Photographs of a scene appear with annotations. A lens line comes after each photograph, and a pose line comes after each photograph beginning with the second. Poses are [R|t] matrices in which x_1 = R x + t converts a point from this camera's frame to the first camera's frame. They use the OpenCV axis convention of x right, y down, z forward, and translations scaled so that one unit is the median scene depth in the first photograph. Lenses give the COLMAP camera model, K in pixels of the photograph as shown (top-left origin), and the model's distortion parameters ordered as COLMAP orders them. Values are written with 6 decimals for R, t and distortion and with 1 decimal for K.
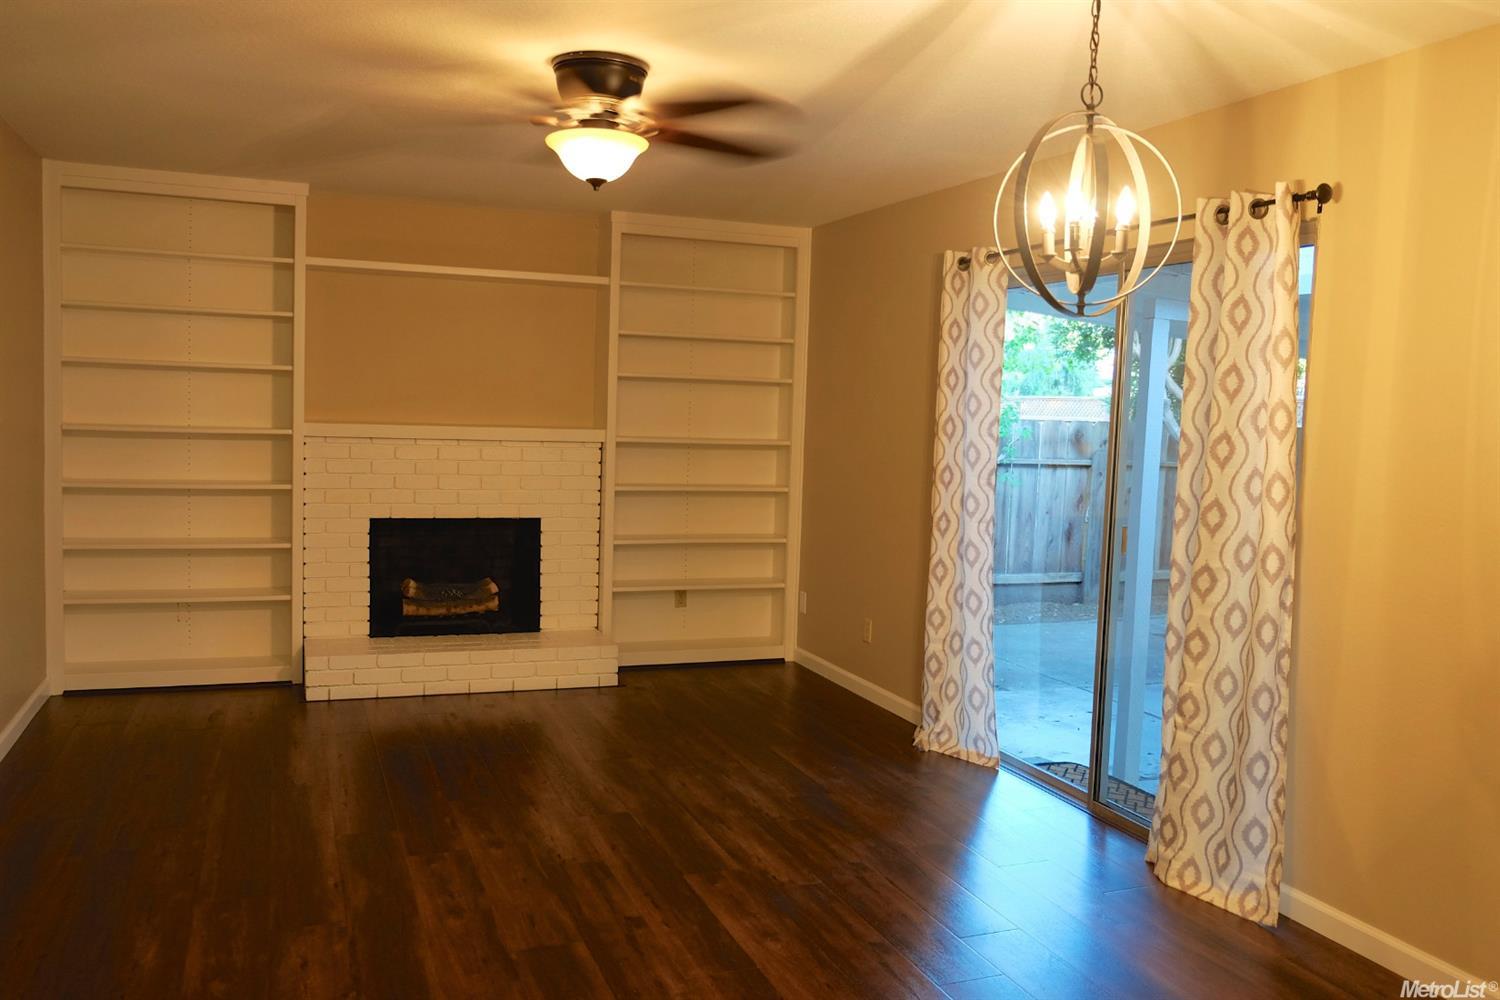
lens RADIAL K [[1196.2, 0, 746.6], [0, 1196.2, 504.9], [0, 0, 1]] dist [-0.041463, 0.016677]
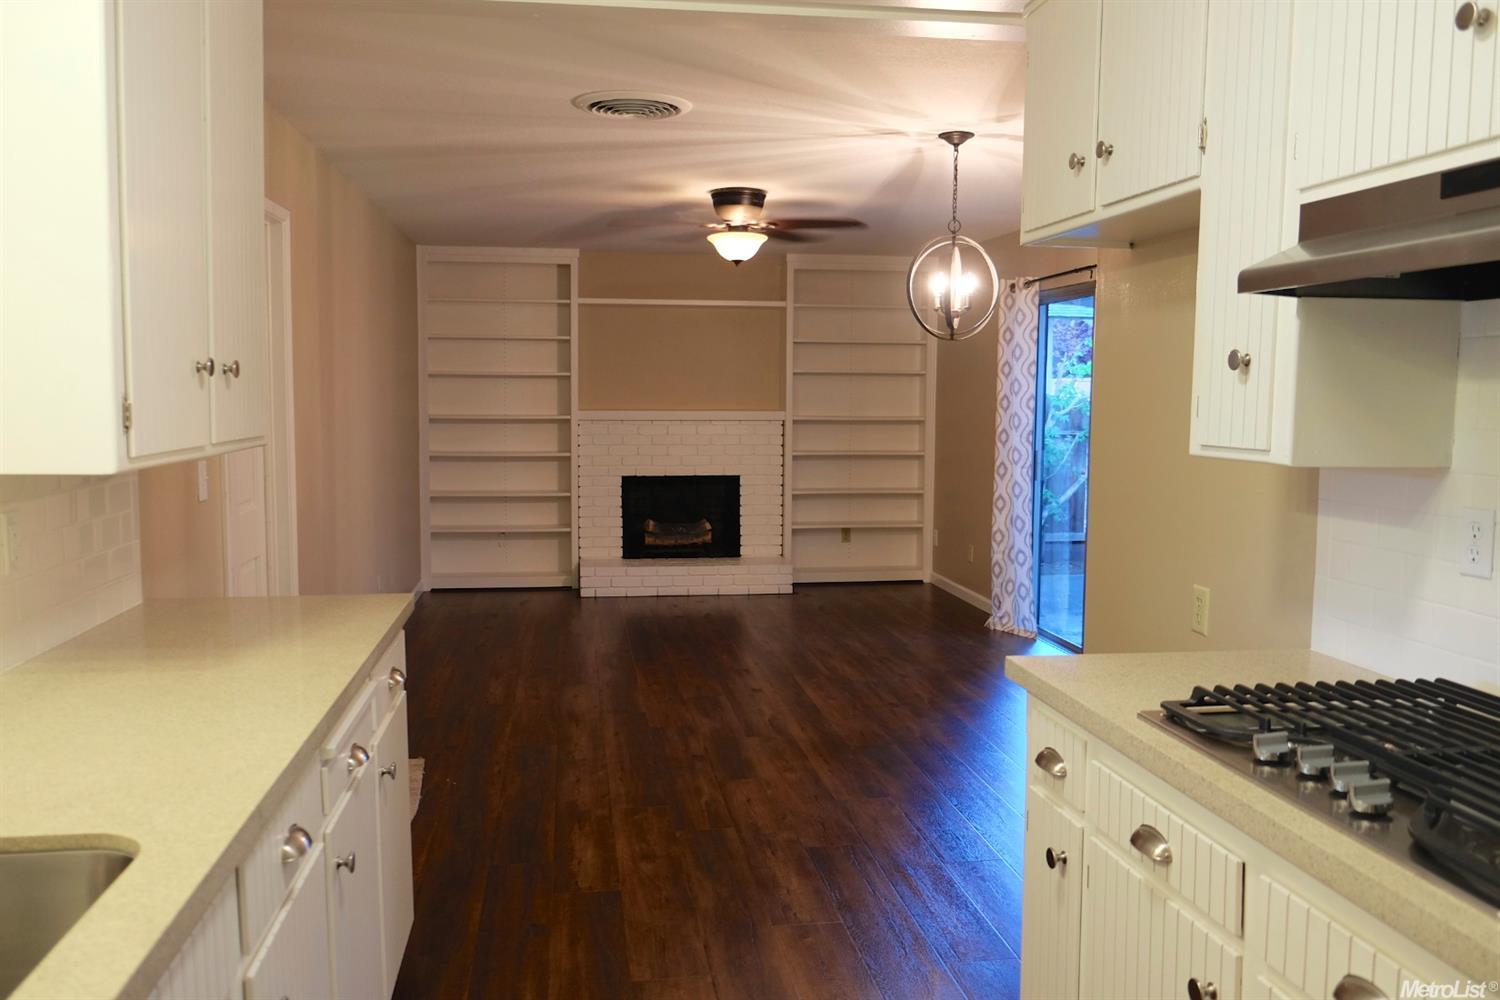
lens RADIAL K [[1170.3, 0, 747.9], [0, 1170.3, 490.0], [0, 0, 1]] dist [-0.058064, 0.043877]
pose [[0.976032, -0.010200, -0.217388, 0.147429], [0.009879, 0.999948, -0.002562, 0.034431], [0.217403, 0.000353, 0.976082, -0.368253]]
